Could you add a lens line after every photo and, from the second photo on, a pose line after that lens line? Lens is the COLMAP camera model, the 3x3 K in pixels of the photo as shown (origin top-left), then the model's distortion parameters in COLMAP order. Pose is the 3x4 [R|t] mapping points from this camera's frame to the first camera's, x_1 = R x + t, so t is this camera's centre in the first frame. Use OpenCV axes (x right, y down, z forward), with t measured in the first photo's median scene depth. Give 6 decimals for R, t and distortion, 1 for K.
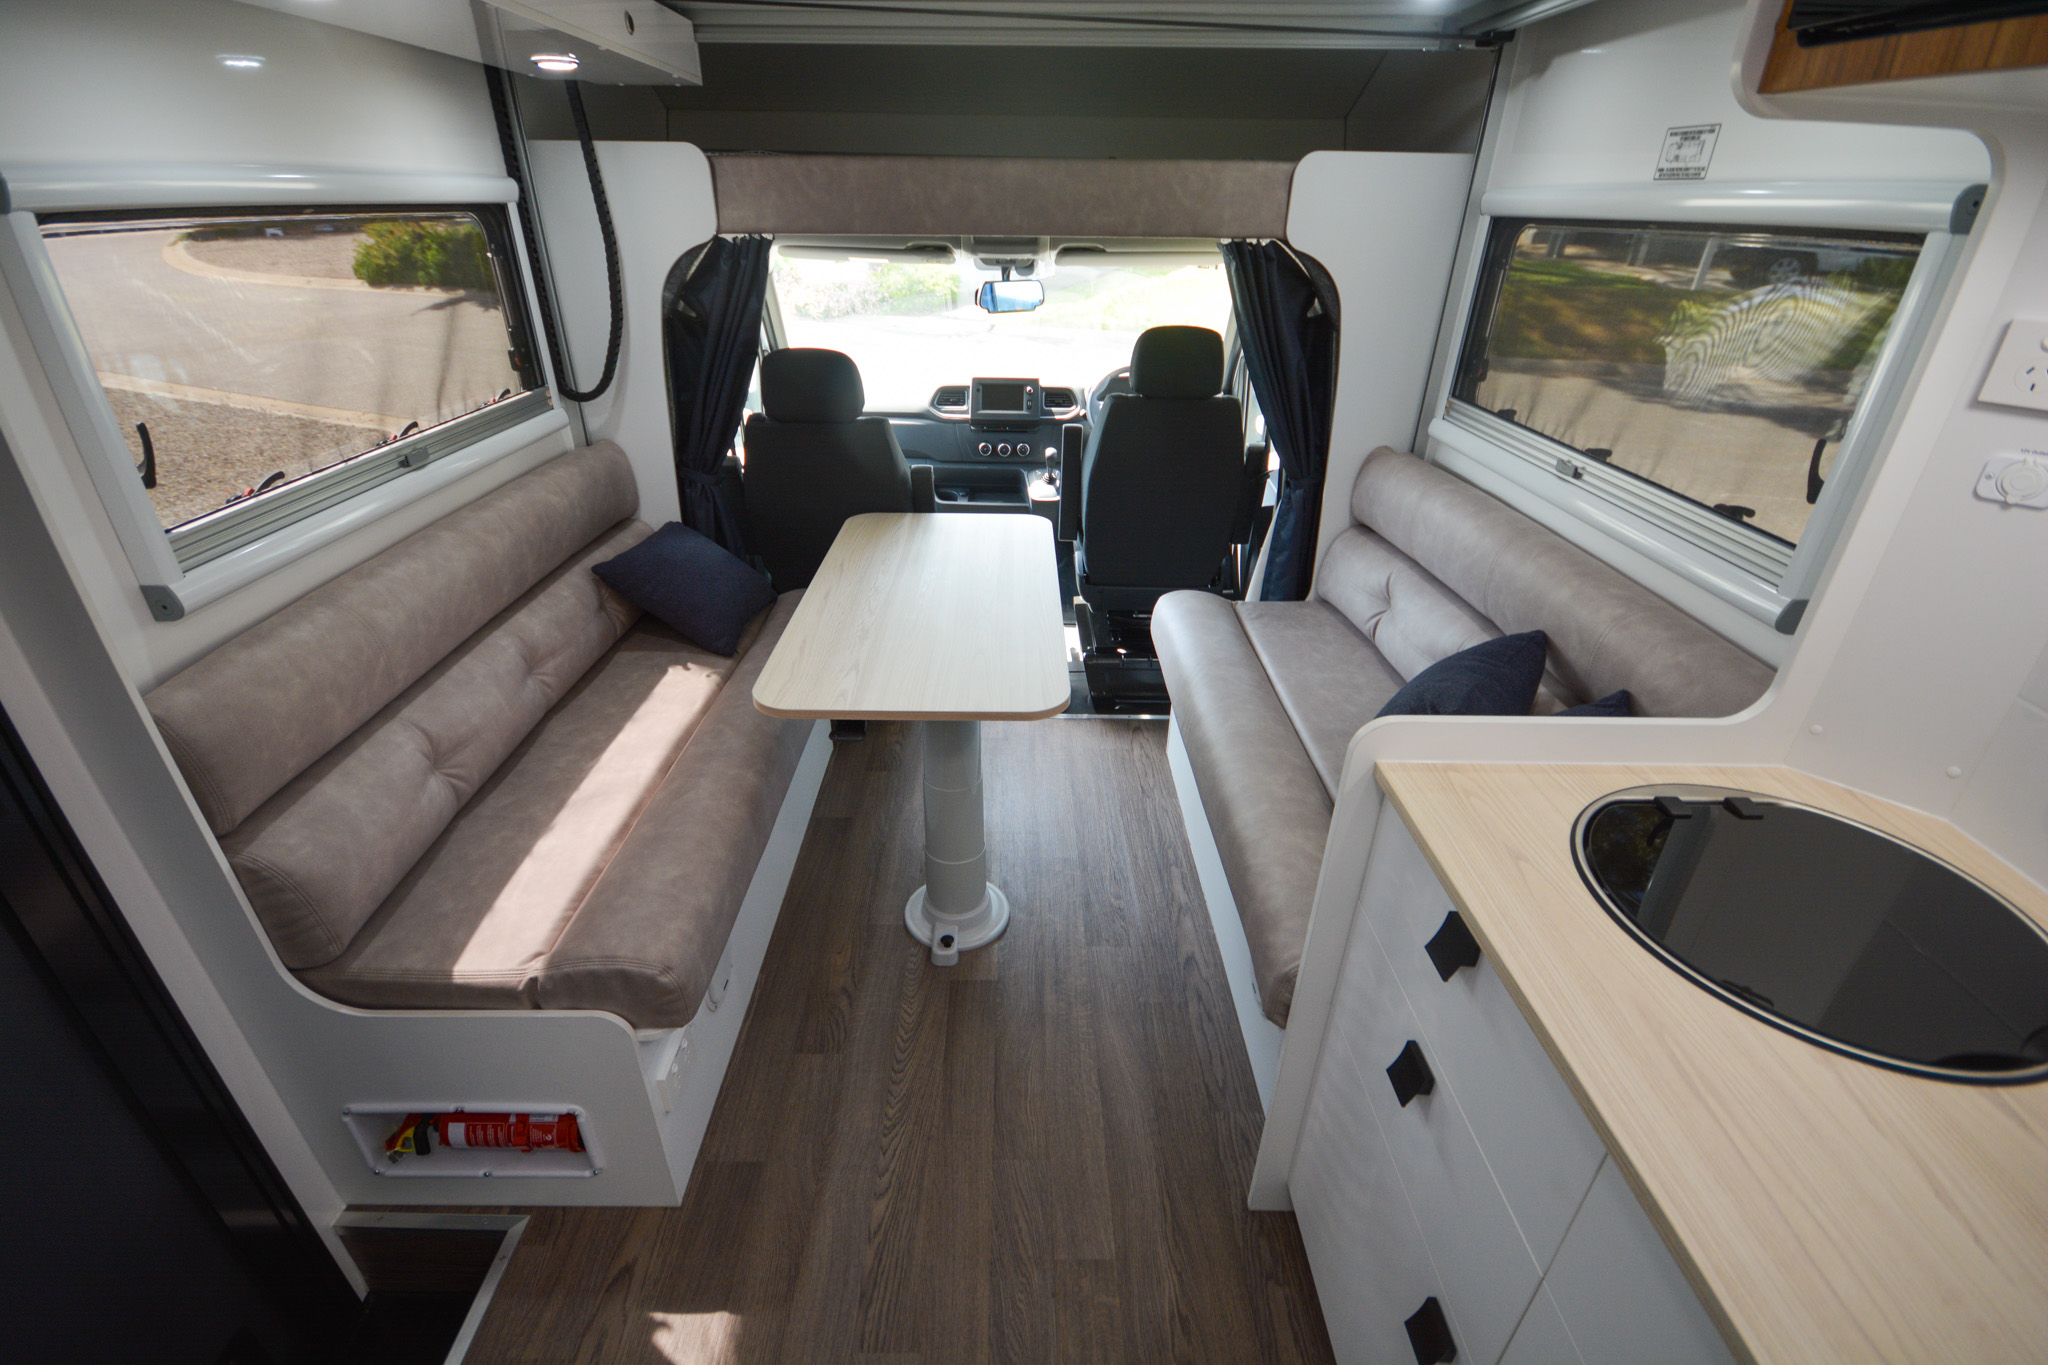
lens RADIAL K [[895.6, 0, 1013.6], [0, 895.6, 687.5], [0, 0, 1]] dist [0.009881, -0.013000]
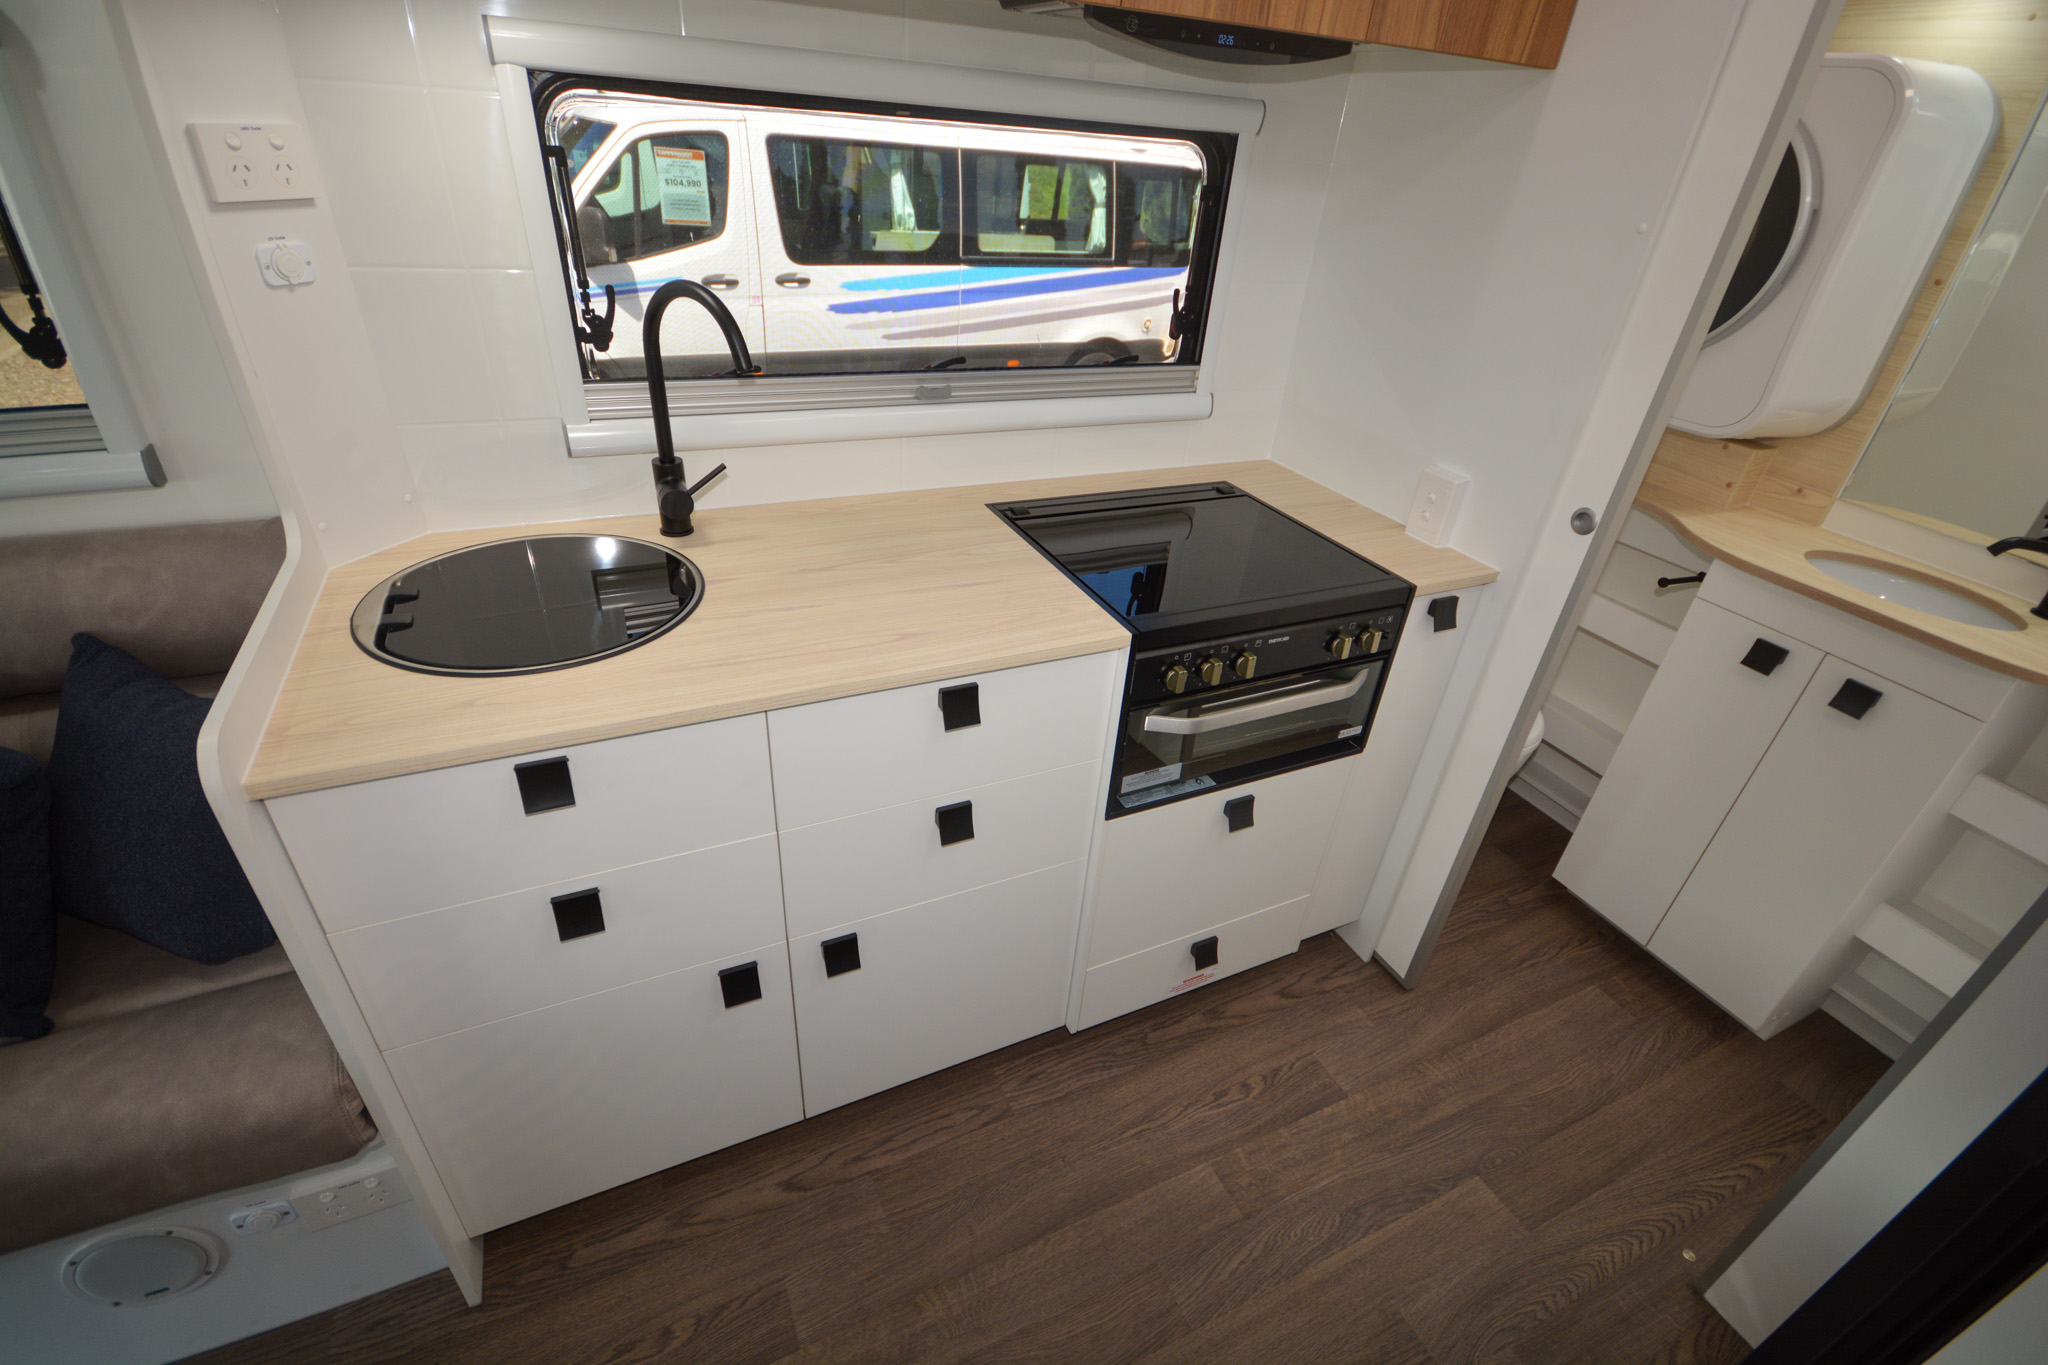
lens RADIAL K [[895.6, 0, 1016.4], [0, 895.6, 682.8], [0, 0, 1]] dist [0.009881, -0.013000]
pose [[-0.421200, -0.505315, 0.753158, -0.203218], [0.368512, 0.663428, 0.651201, -0.115035], [-0.828728, 0.551834, -0.093221, 0.245156]]
